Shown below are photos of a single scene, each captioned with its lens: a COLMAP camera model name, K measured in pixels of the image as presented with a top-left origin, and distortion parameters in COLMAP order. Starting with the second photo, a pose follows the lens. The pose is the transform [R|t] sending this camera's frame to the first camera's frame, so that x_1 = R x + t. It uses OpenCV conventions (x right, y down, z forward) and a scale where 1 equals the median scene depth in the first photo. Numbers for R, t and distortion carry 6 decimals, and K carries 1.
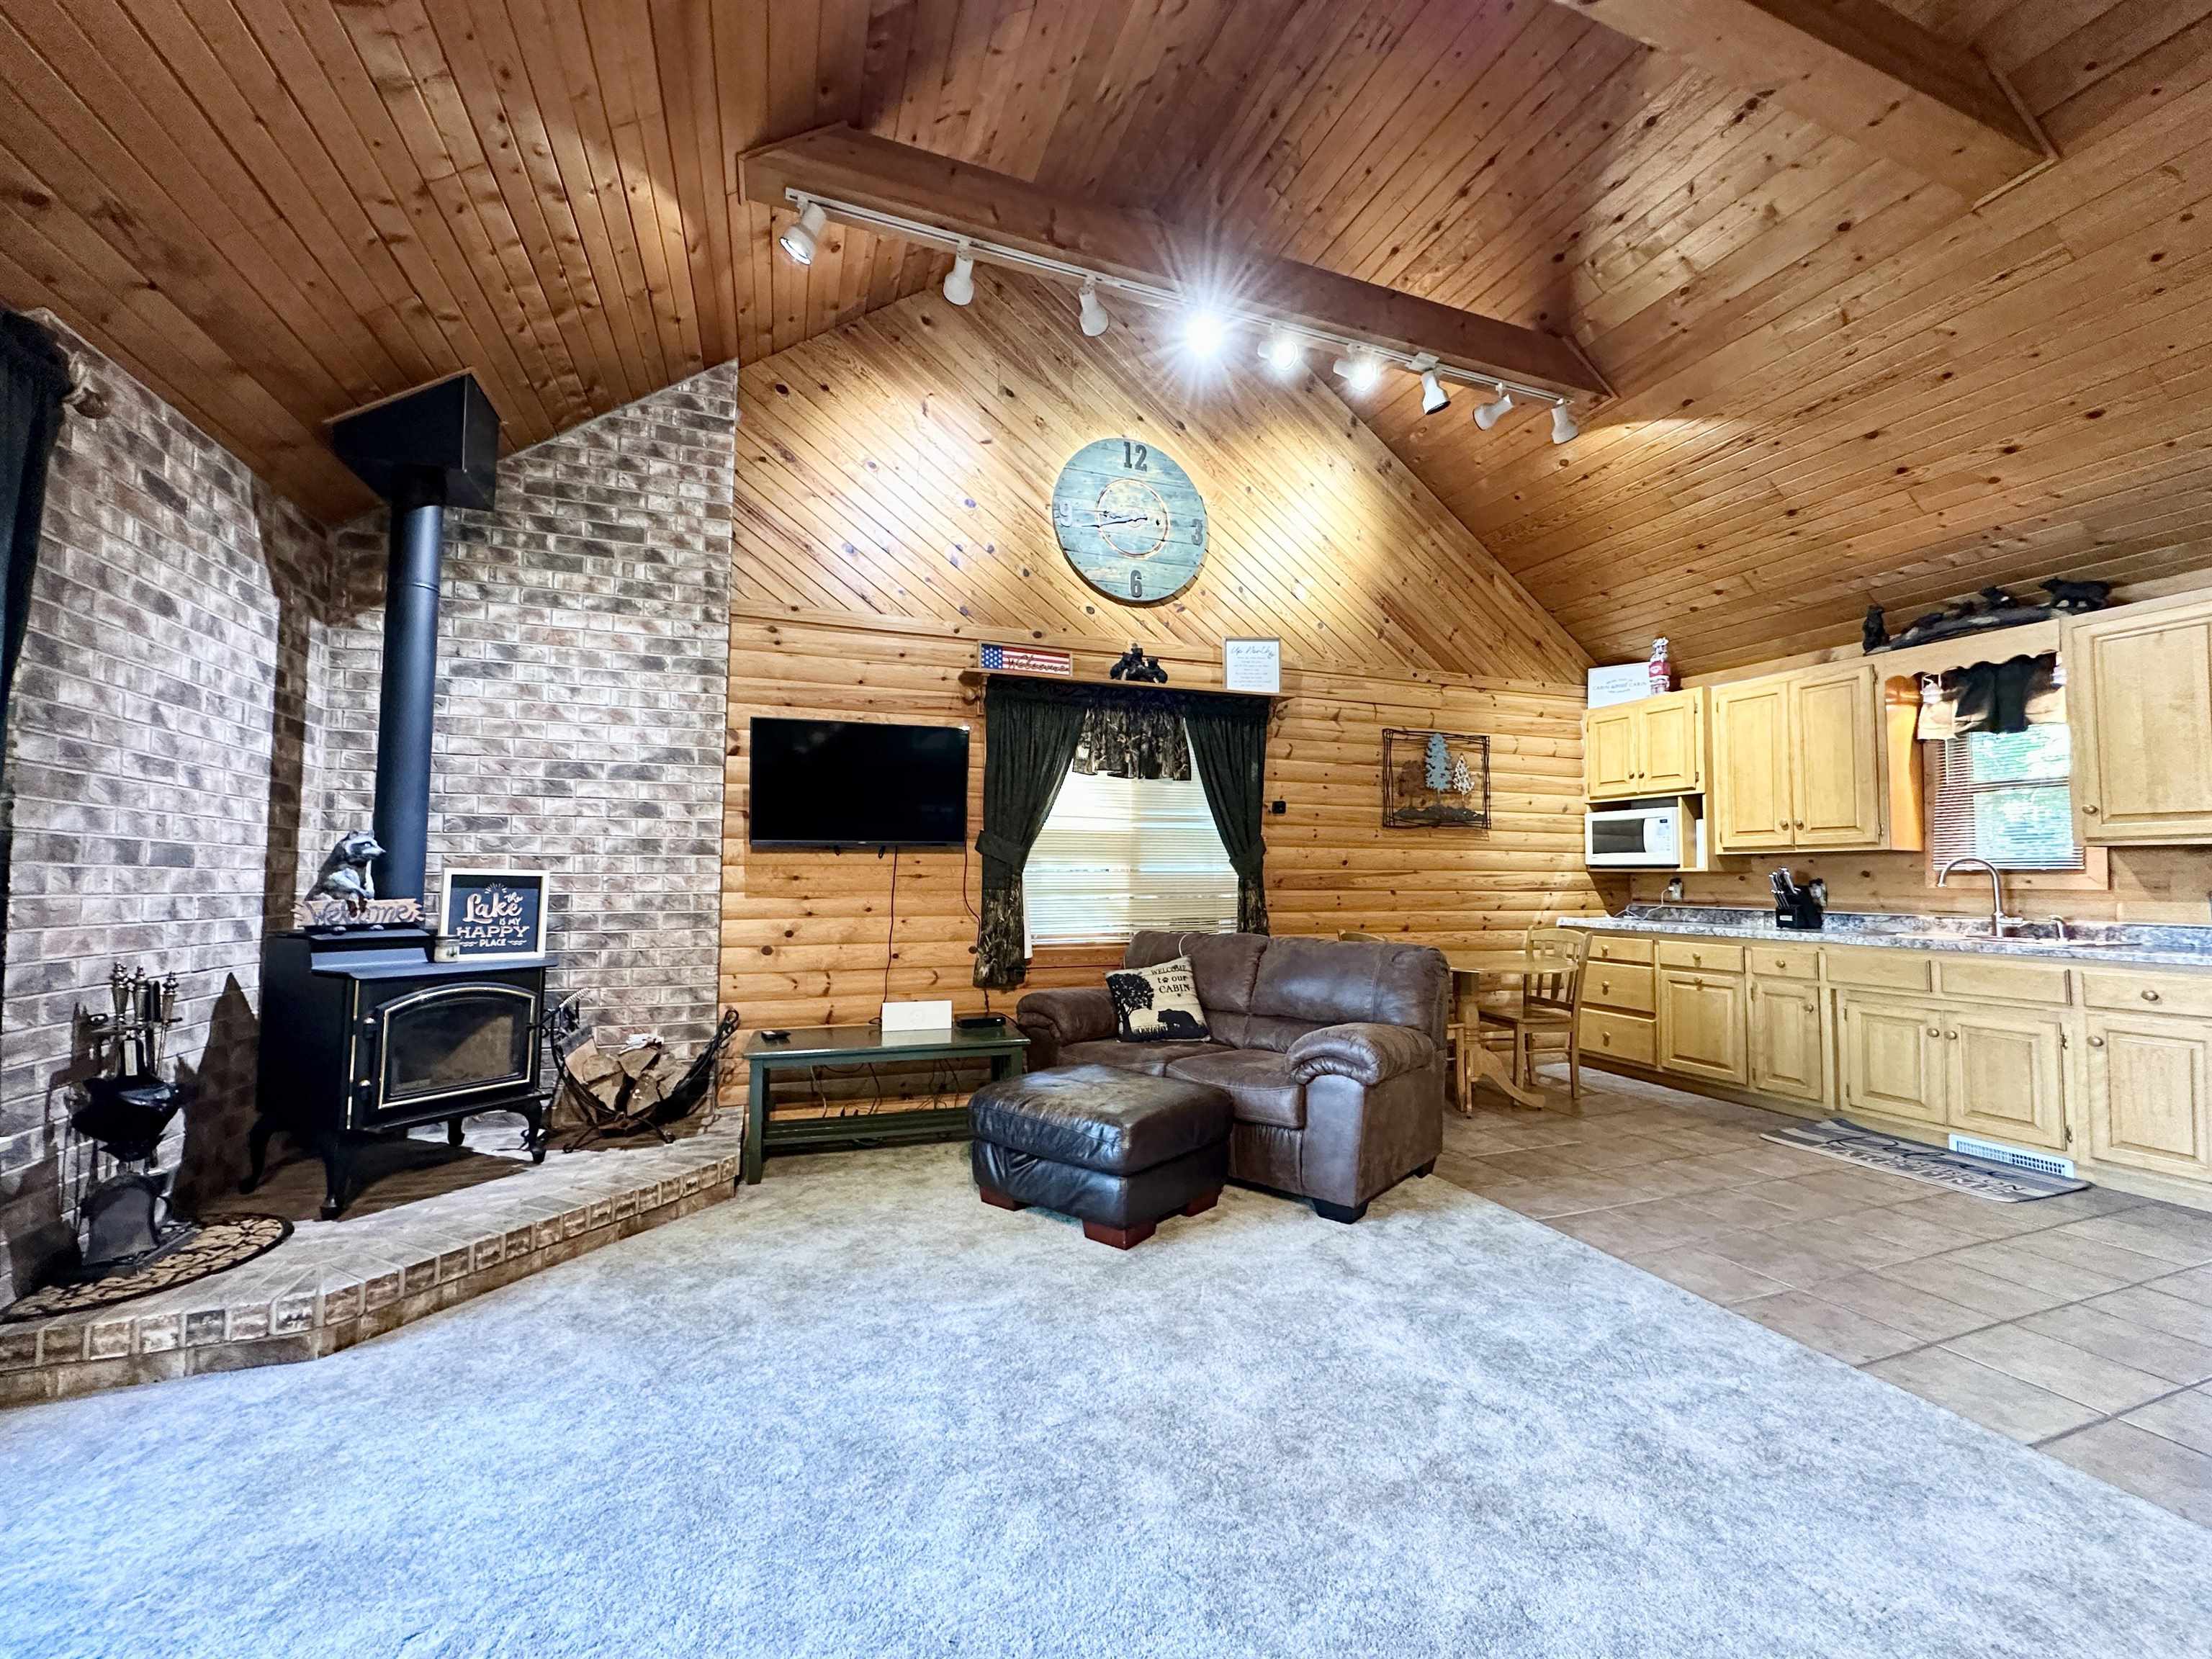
lens RADIAL K [[883.1, 0, 1108.0], [0, 883.1, 832.5], [0, 0, 1]] dist [-0.002784, 0.000536]
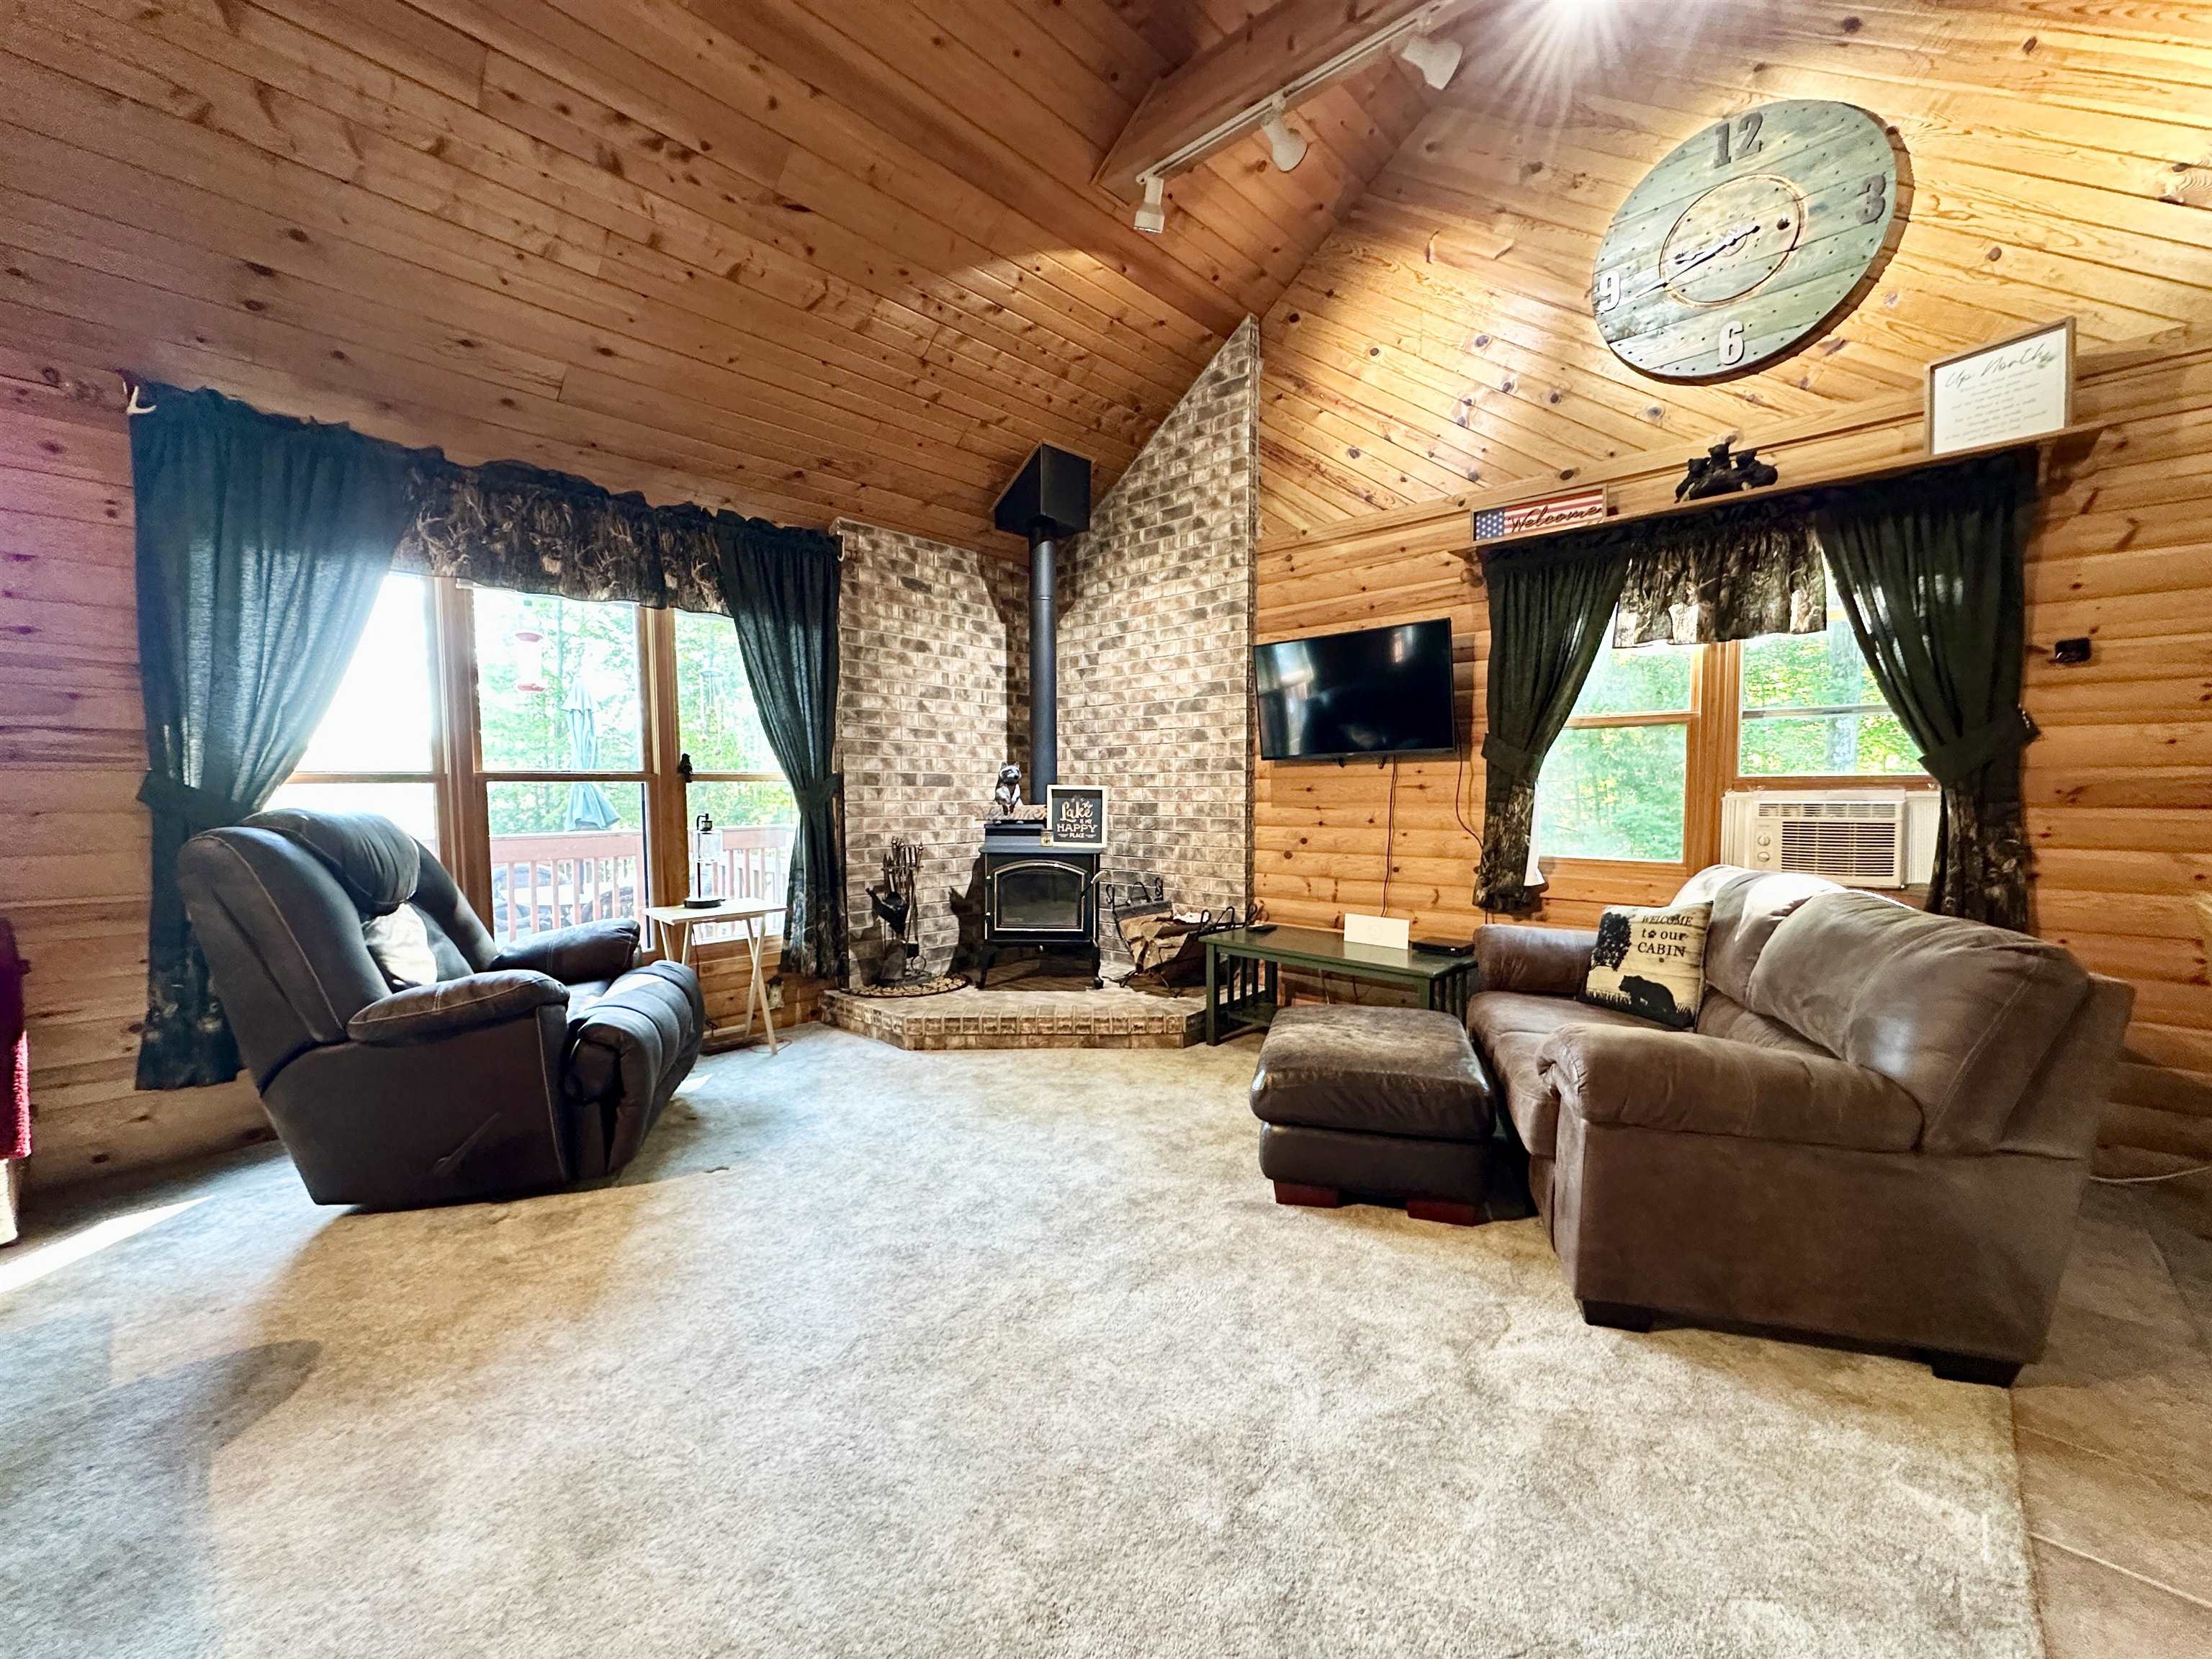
lens RADIAL K [[880.4, 0, 1107.6], [0, 880.4, 832.2], [0, 0, 1]] dist [-0.001366, -0.000305]
pose [[0.455945, 0.040657, -0.889079, 0.534049], [0.054532, 0.995803, 0.073504, 0.012375], [0.888336, -0.081997, 0.451814, 0.324306]]
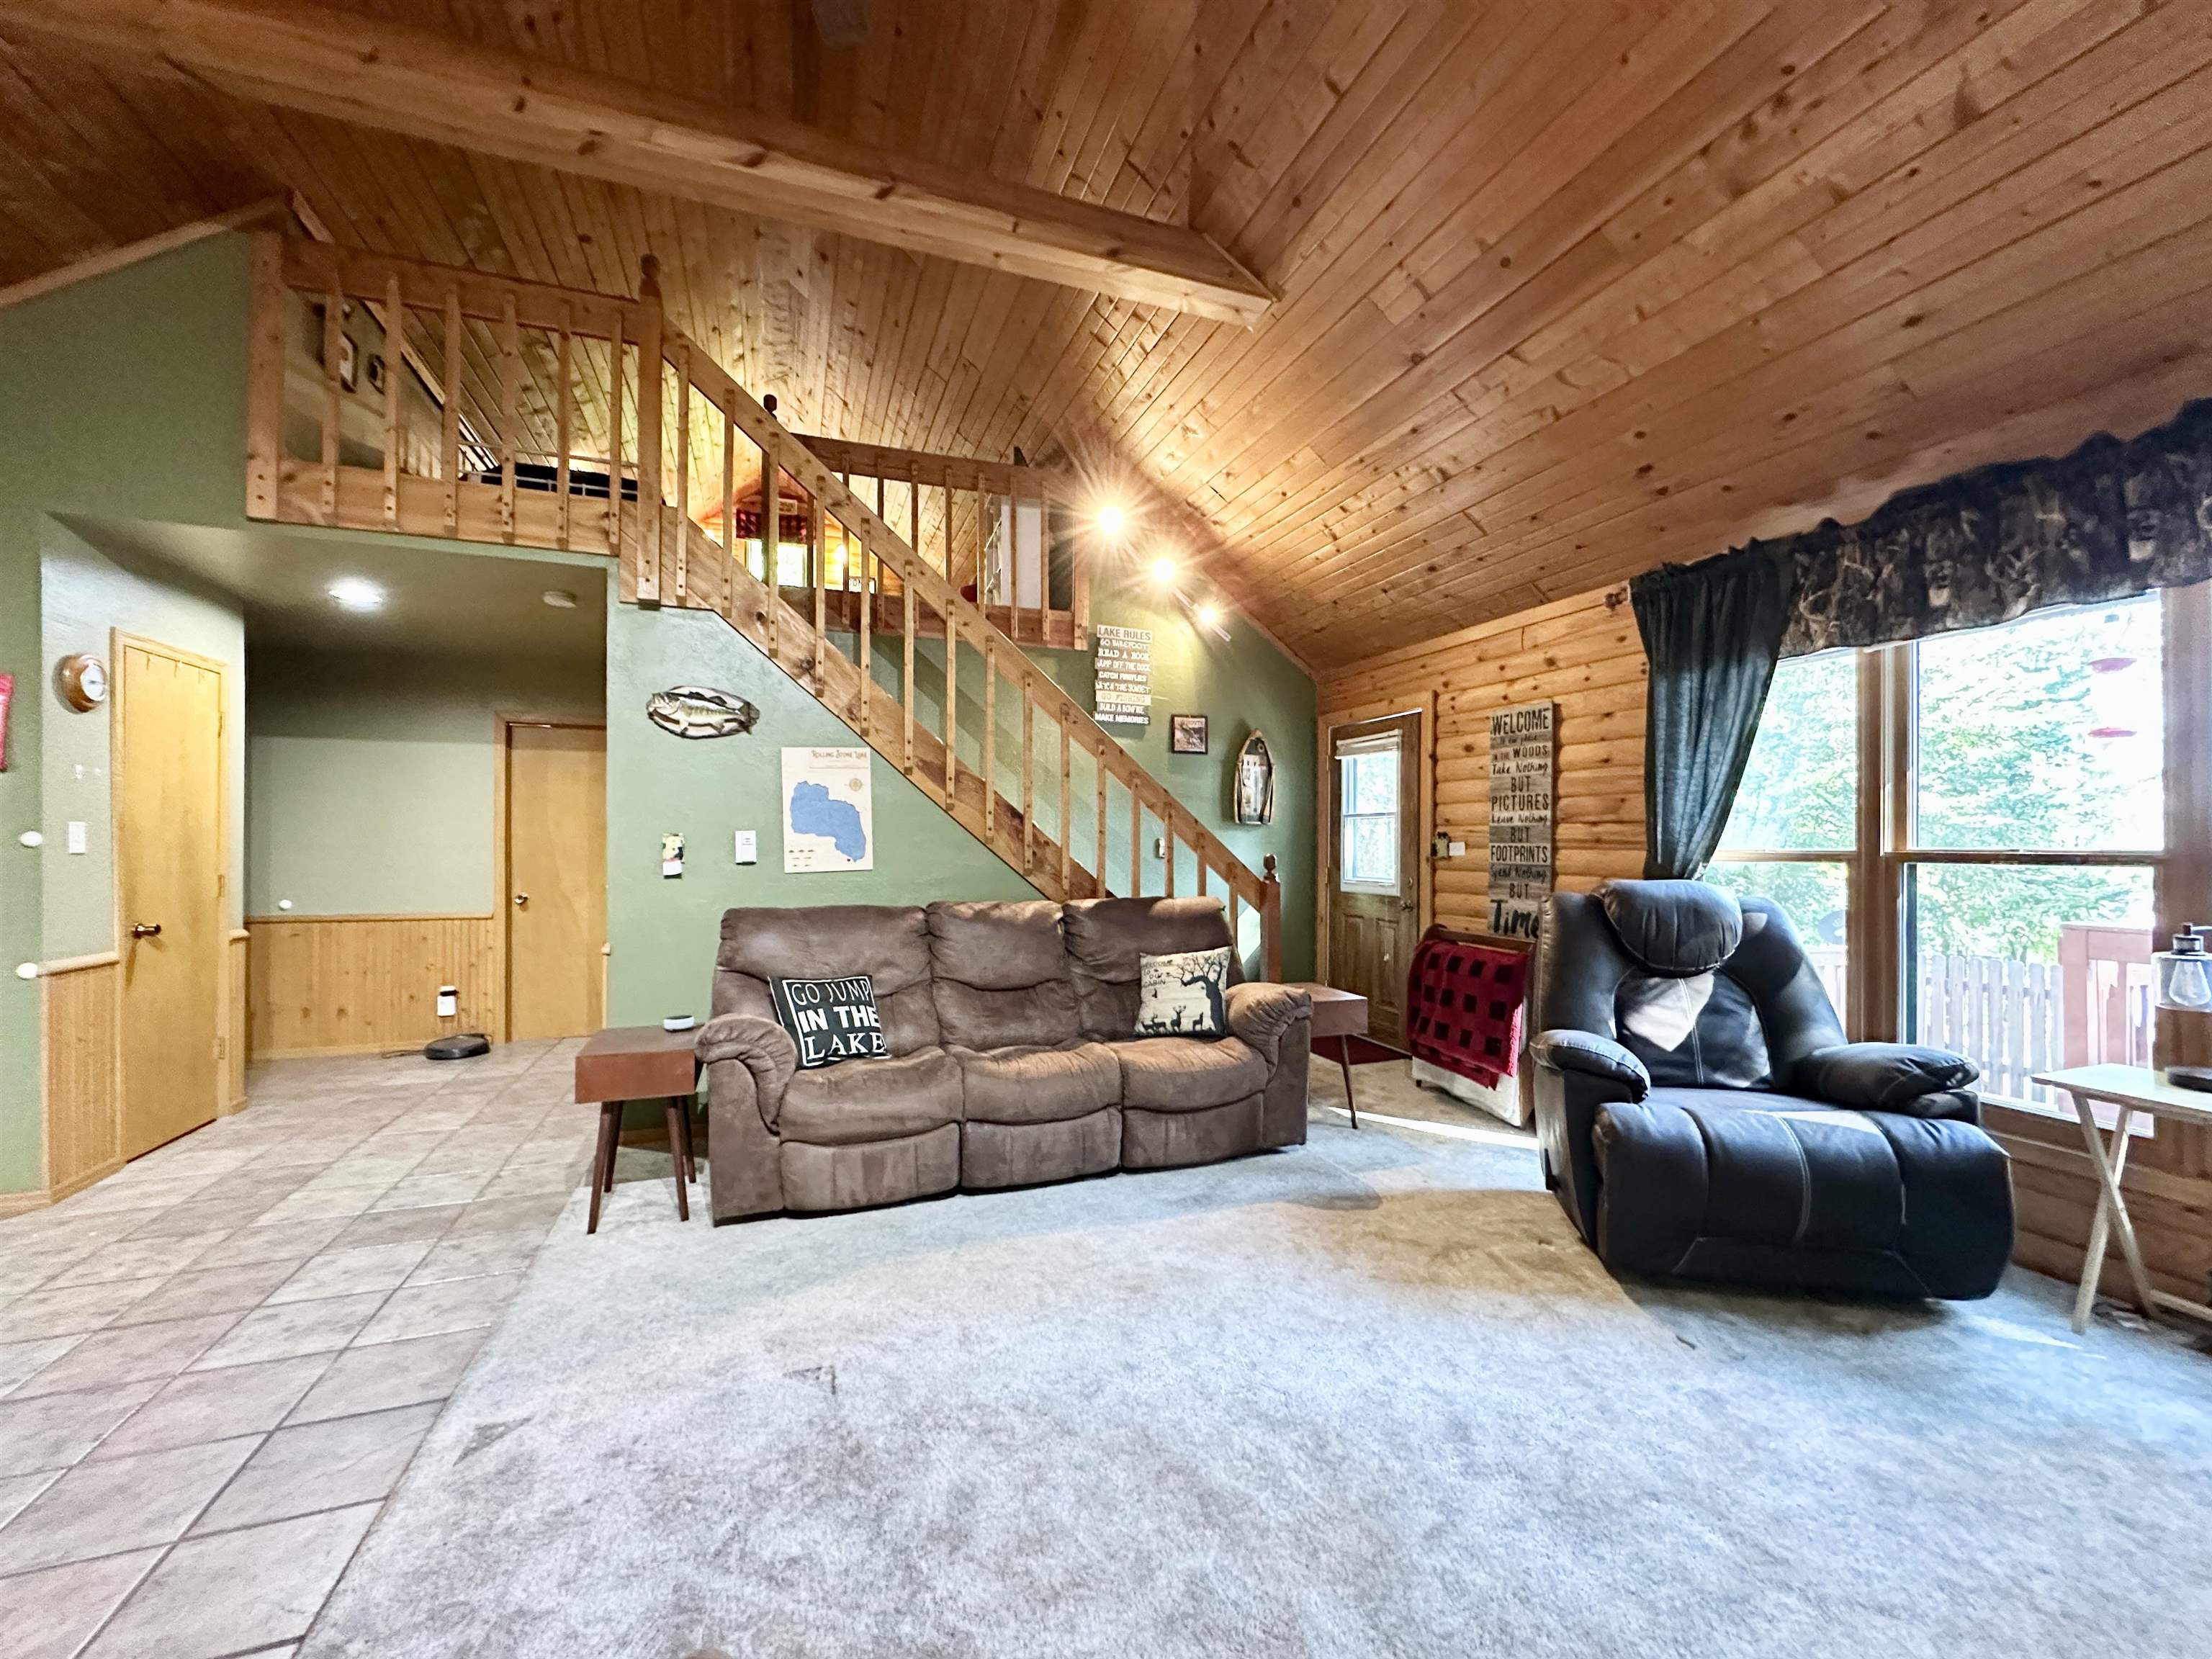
lens RADIAL K [[882.1, 0, 1108.0], [0, 882.1, 832.1], [0, 0, 1]] dist [-0.003052, 0.000552]
pose [[-0.999950, -0.007871, 0.006199, 0.136695], [-0.008251, 0.997930, -0.063776, 0.021484], [-0.005684, -0.063824, -0.997945, 0.973402]]
